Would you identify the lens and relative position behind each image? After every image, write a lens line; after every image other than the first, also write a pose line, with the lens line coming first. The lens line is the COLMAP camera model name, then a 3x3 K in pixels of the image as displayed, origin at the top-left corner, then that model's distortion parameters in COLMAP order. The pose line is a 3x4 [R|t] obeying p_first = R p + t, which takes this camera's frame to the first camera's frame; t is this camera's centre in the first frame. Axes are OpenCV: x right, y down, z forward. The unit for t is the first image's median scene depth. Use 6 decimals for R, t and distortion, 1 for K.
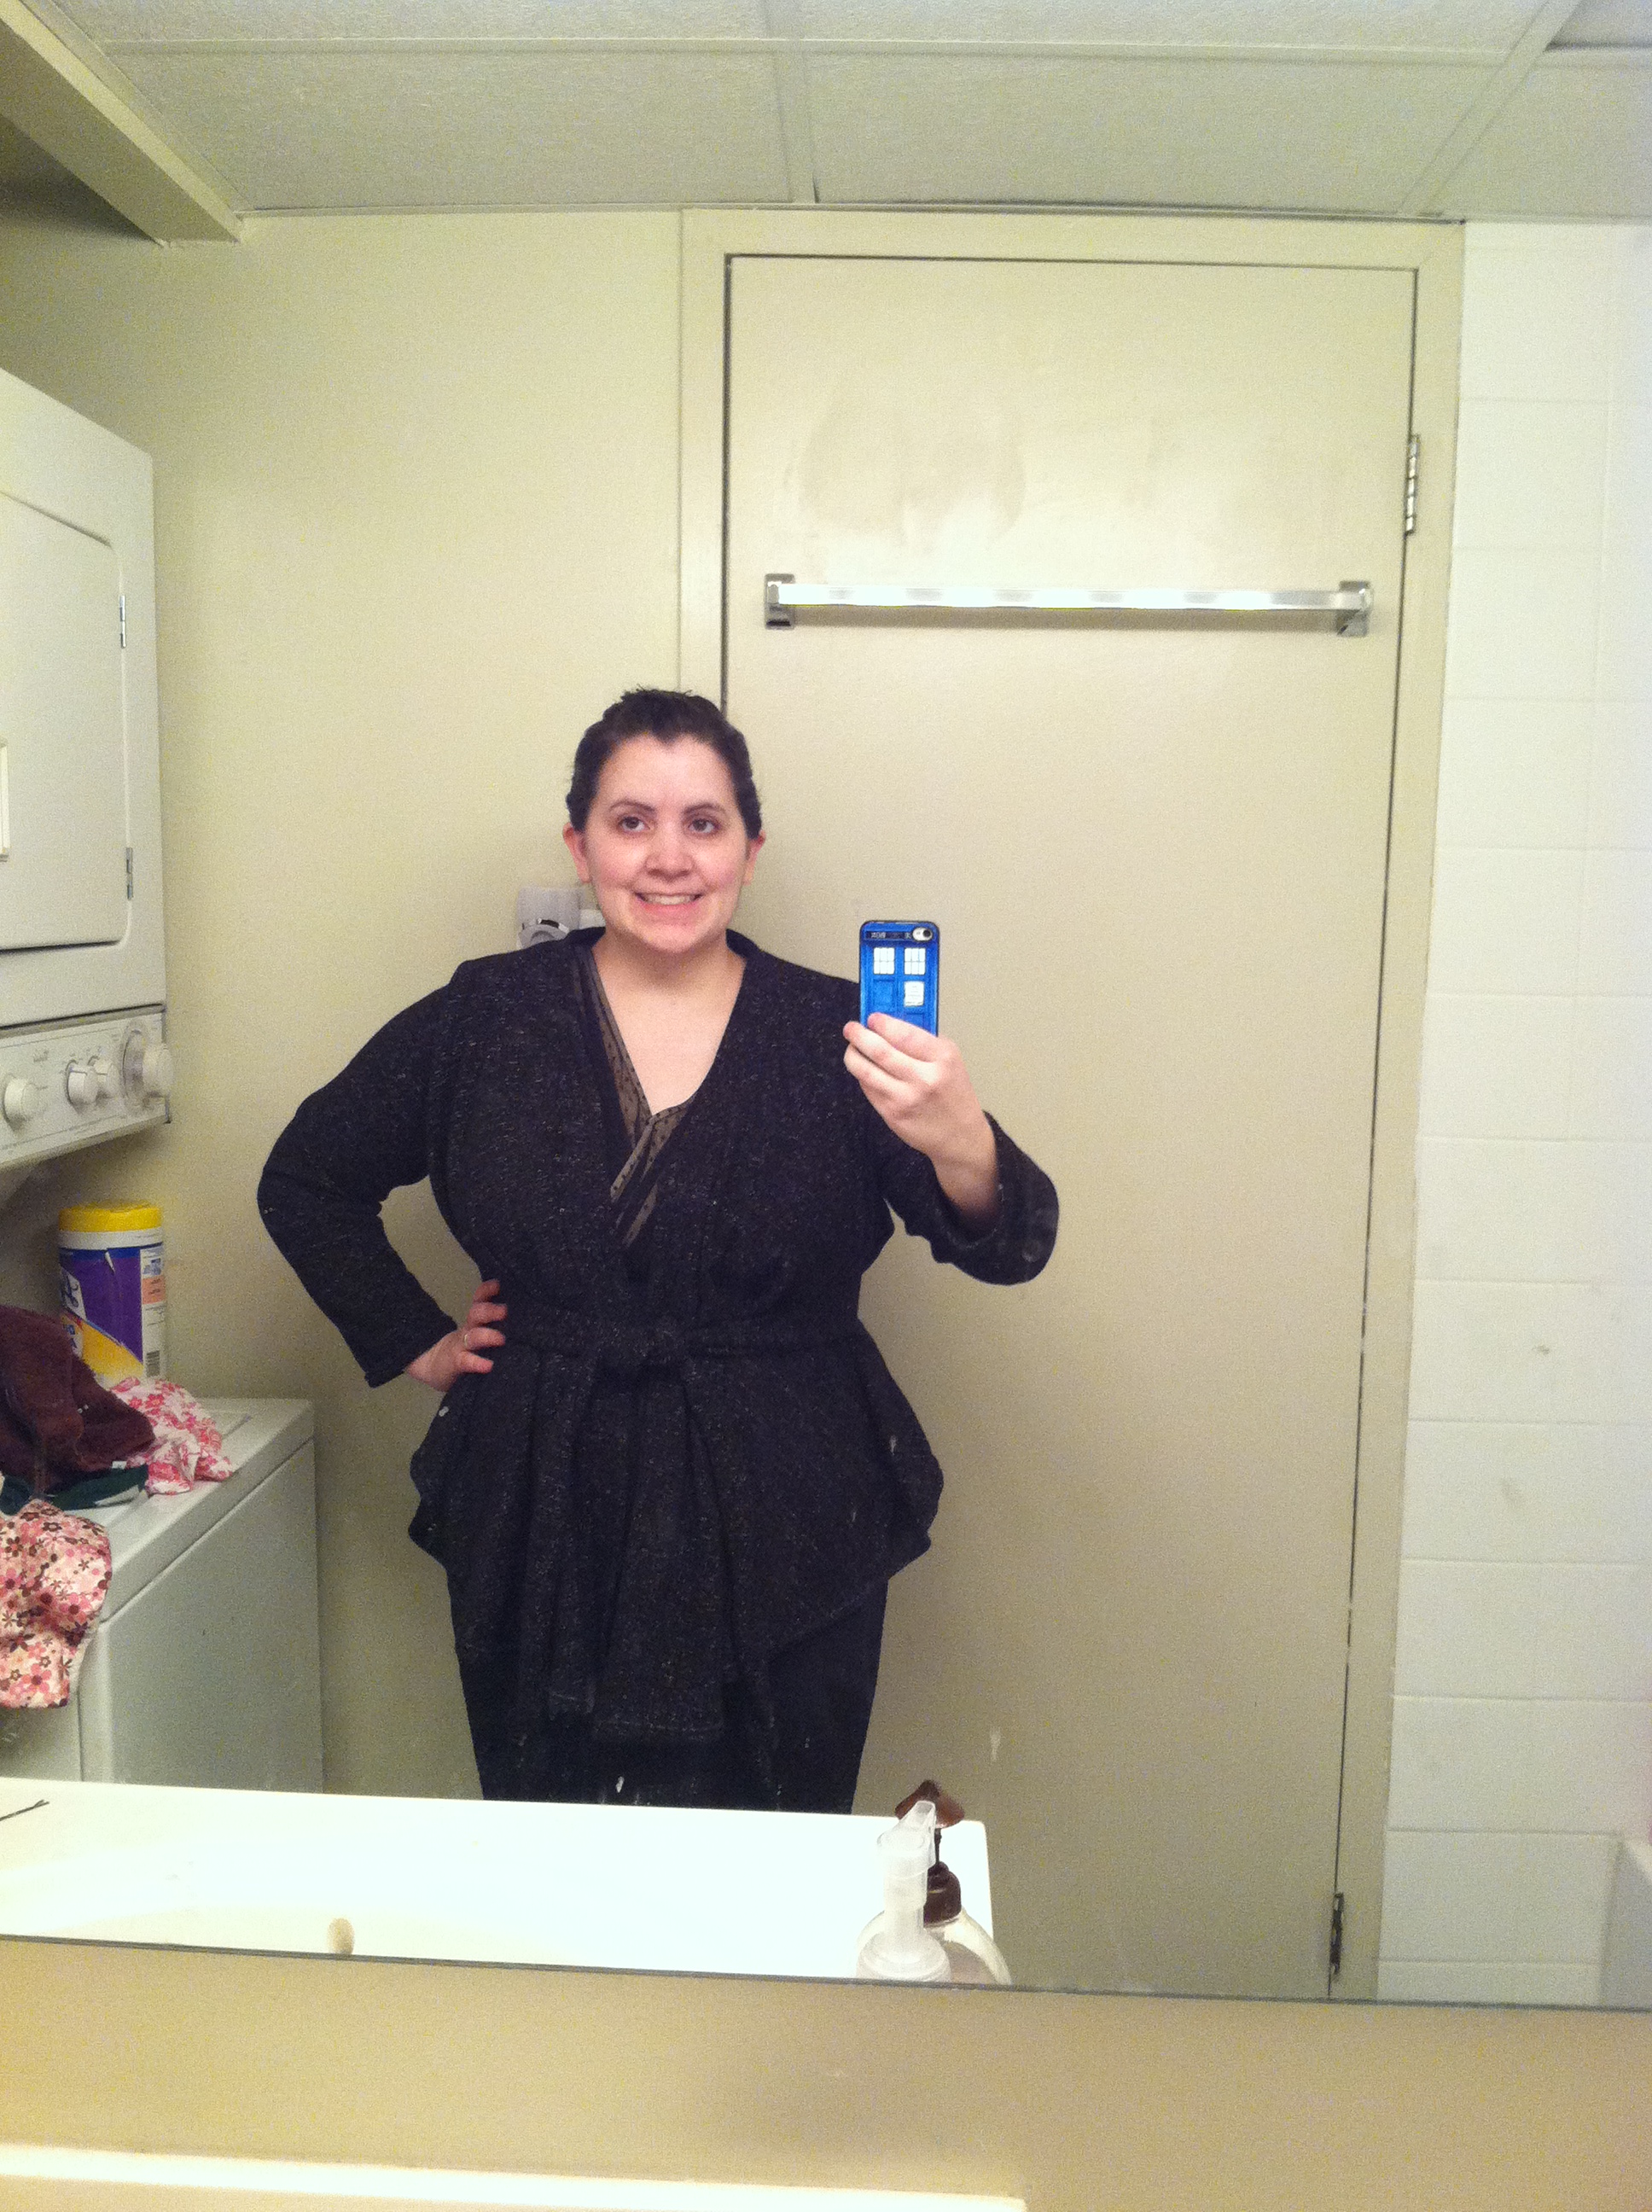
lens RADIAL K [[2080.3, 0, 869.3], [0, 2080.3, 1116.1], [0, 0, 1]] dist [0.104444, -0.326982]
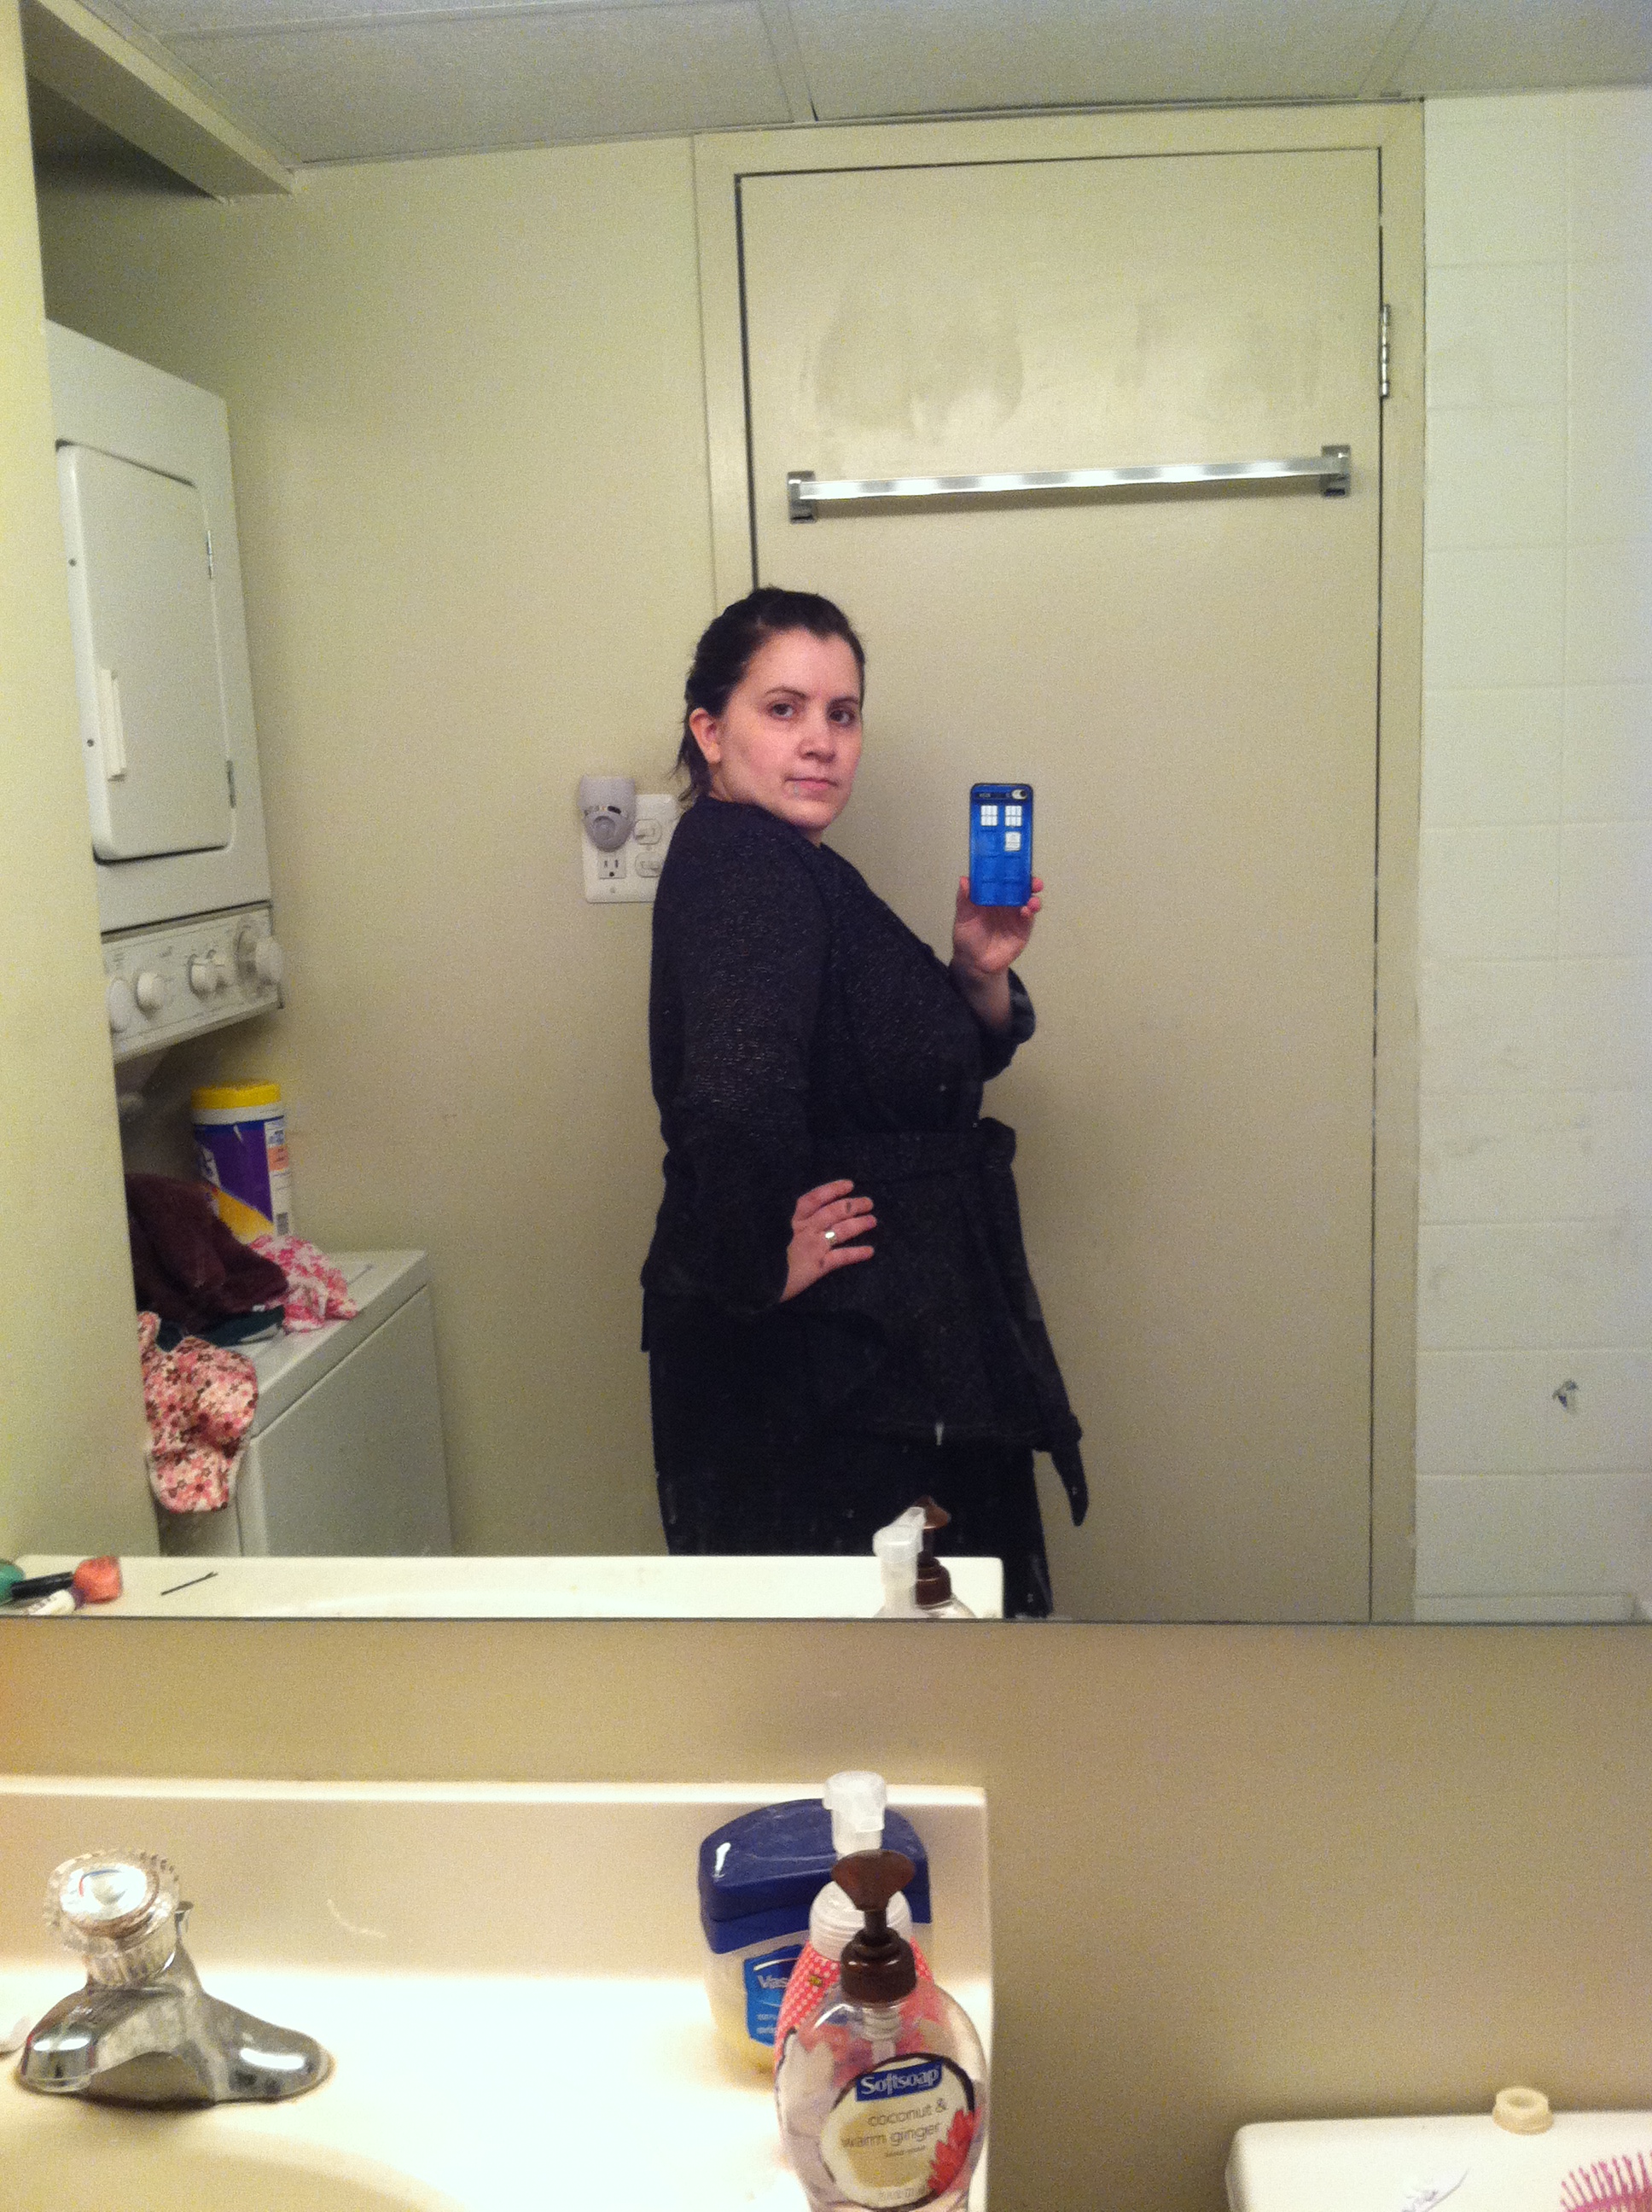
lens RADIAL K [[2080.3, 0, 869.3], [0, 2080.3, 1116.1], [0, 0, 1]] dist [0.104444, -0.326982]
pose [[0.997510, -0.046969, -0.052611, 0.034756], [0.050116, 0.996929, 0.060178, 0.010051], [0.049623, -0.062665, 0.996800, -0.102037]]
